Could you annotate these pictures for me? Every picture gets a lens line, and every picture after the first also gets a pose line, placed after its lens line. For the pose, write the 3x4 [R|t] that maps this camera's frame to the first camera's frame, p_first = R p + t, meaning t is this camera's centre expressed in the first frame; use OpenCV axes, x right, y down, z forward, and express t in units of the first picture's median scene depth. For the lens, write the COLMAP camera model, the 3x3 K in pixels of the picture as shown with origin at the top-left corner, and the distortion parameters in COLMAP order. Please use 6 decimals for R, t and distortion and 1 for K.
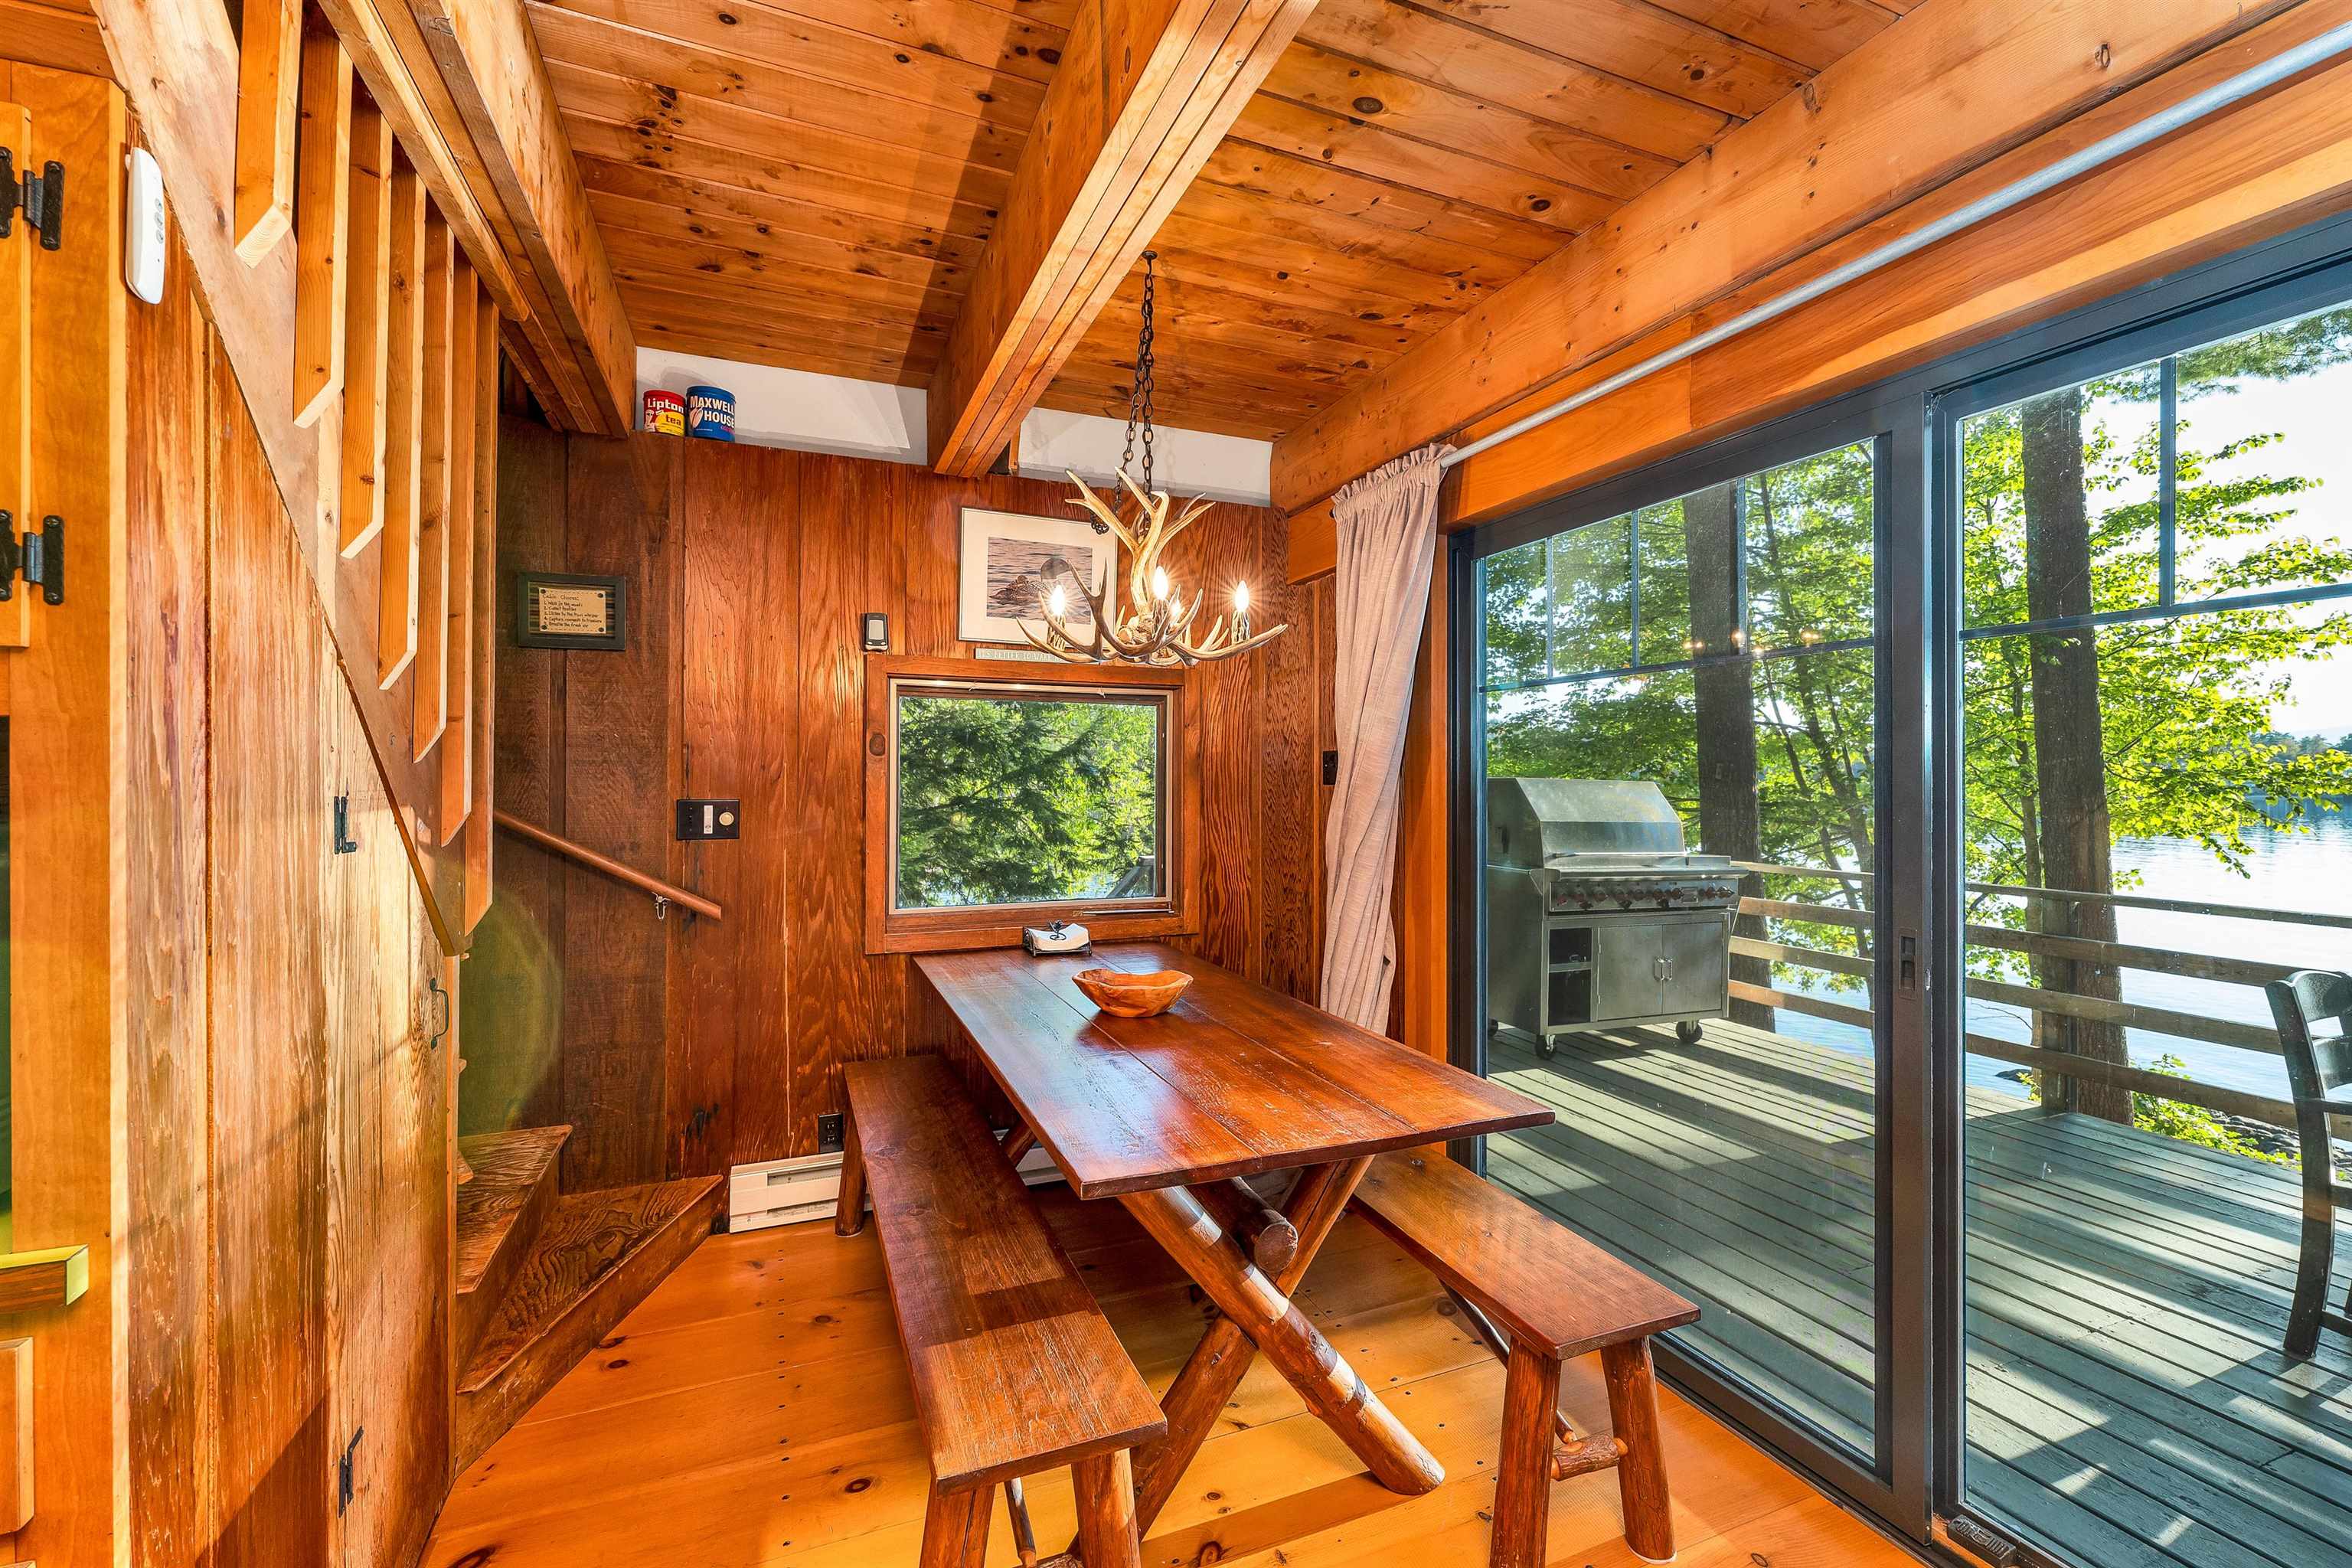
lens RADIAL K [[984.7, 0, 1176.8], [0, 984.7, 779.8], [0, 0, 1]] dist [0.004130, 0.000579]
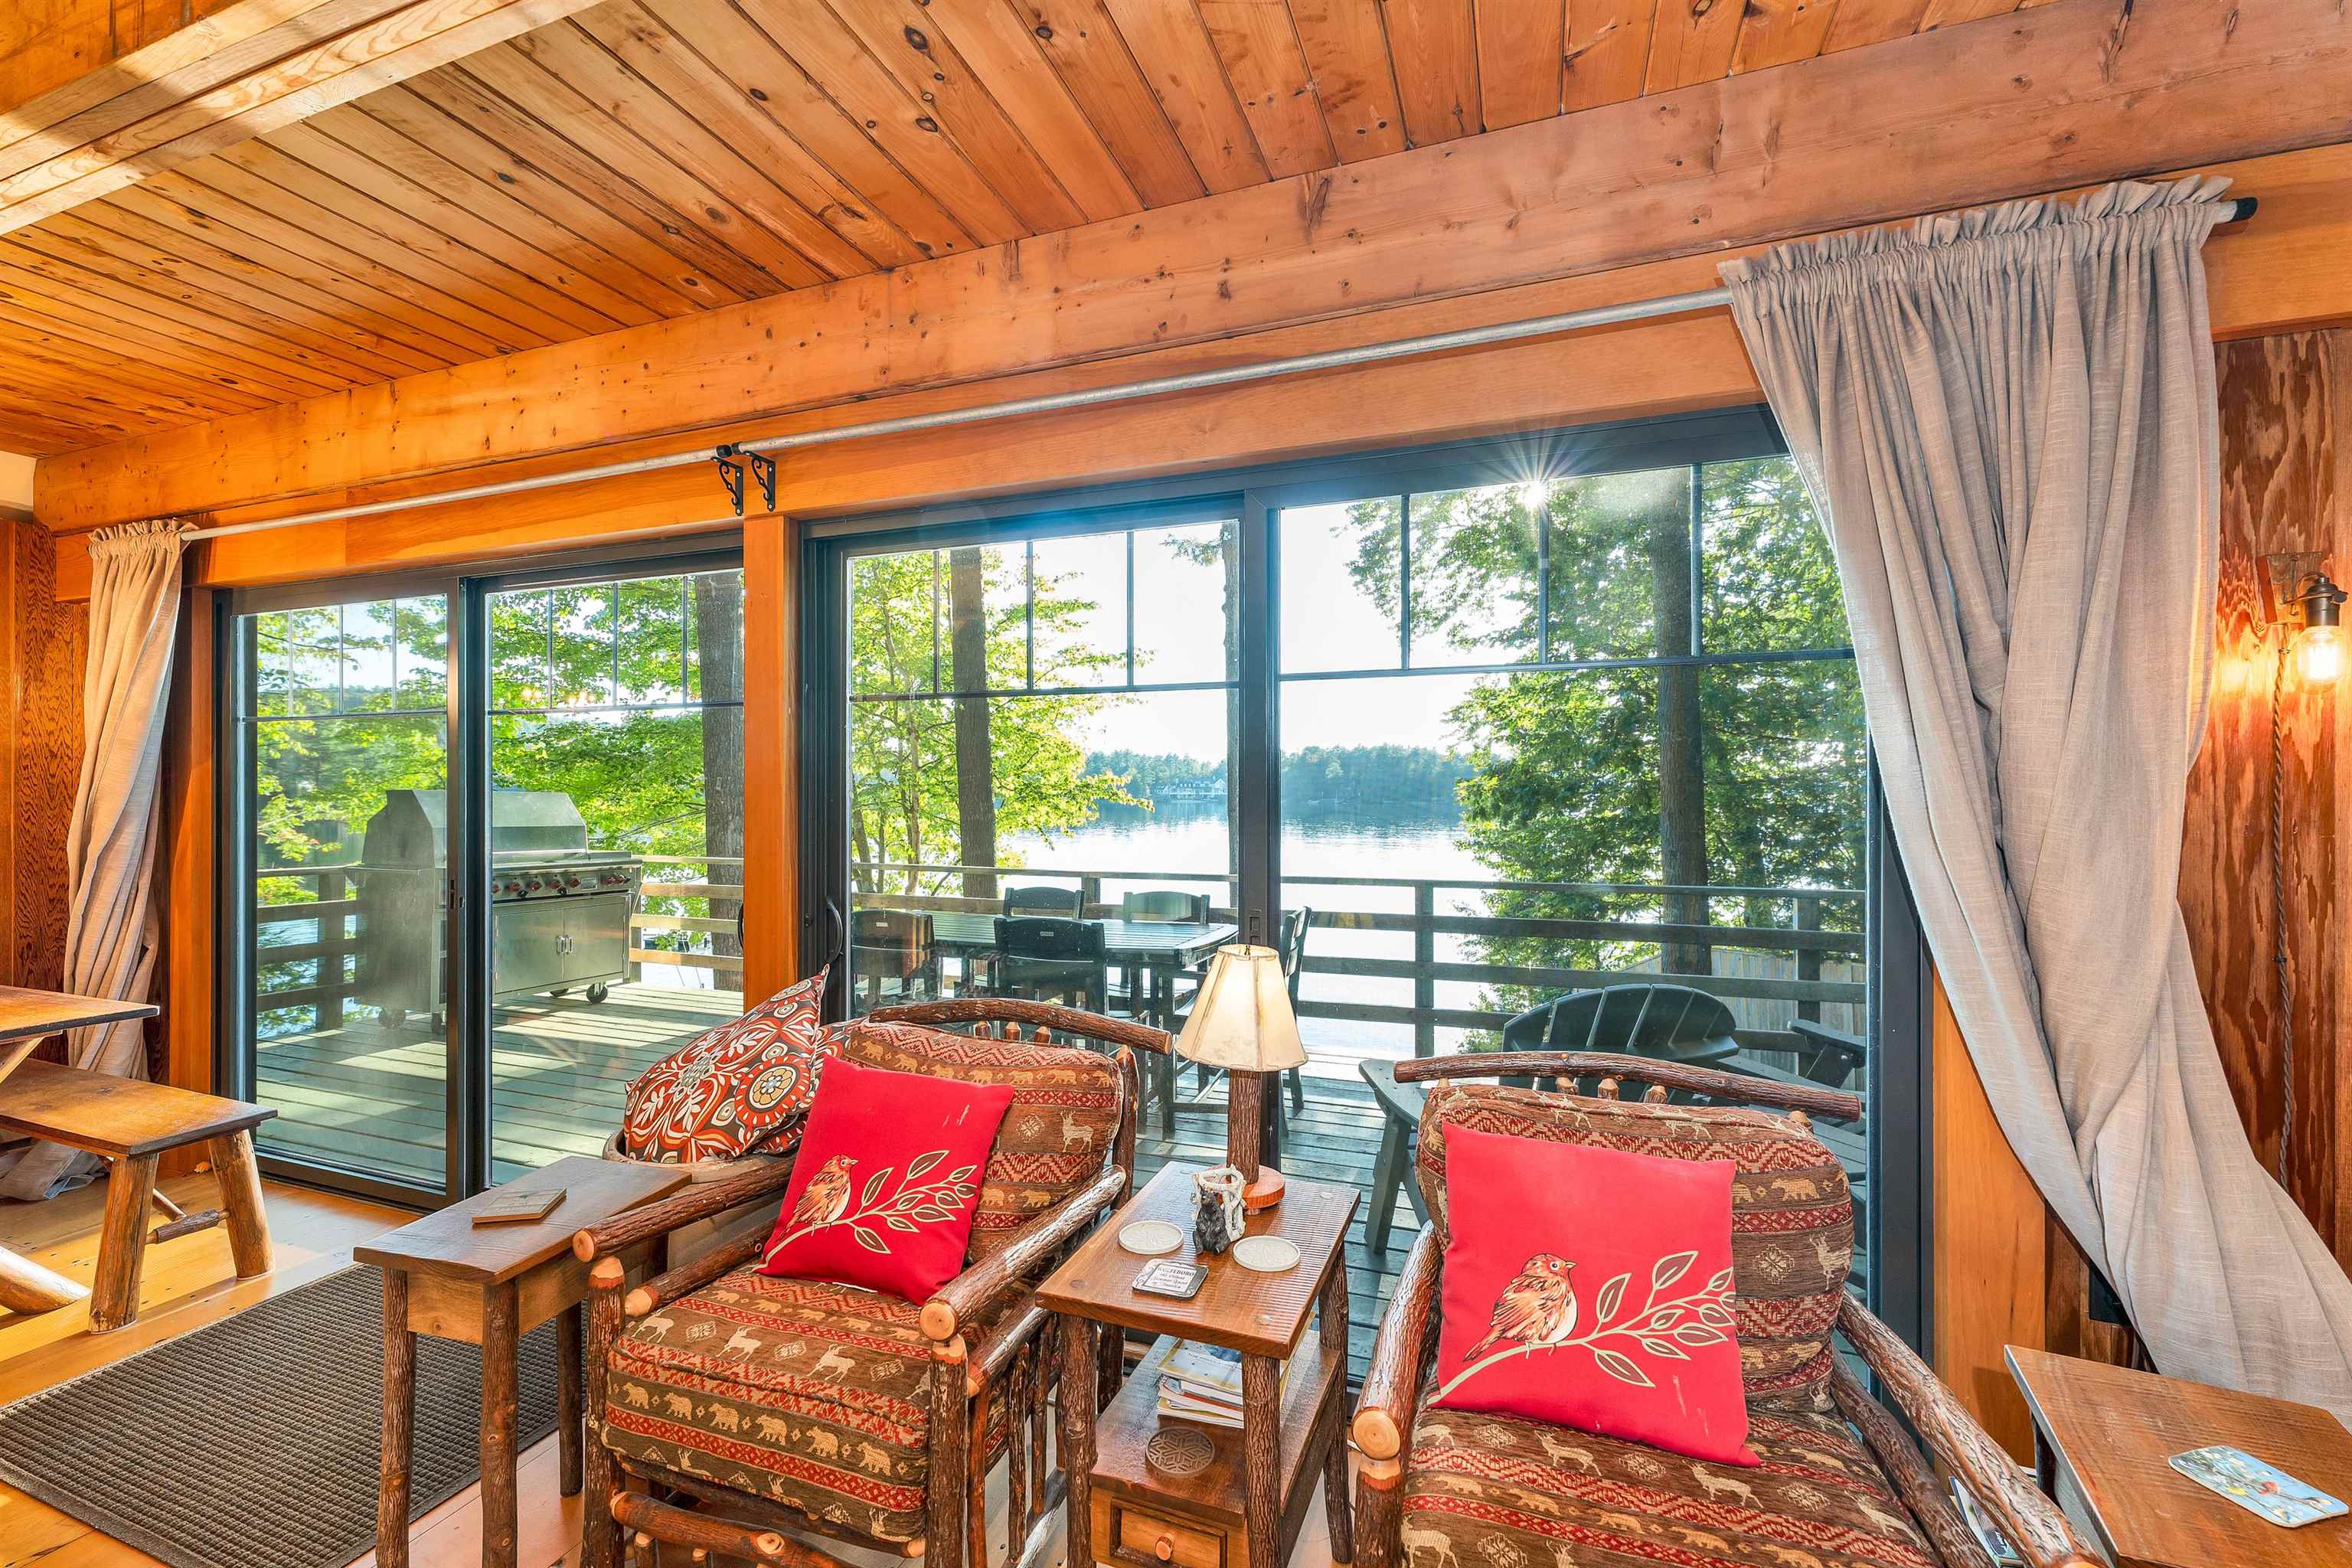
lens RADIAL K [[984.7, 0, 1172.2], [0, 984.7, 788.0], [0, 0, 1]] dist [0.004130, 0.000579]
pose [[0.684667, 0.000971, 0.728855, 0.108958], [-0.000154, 0.999999, -0.001187, -0.002394], [-0.728856, 0.000700, 0.684667, -0.384414]]
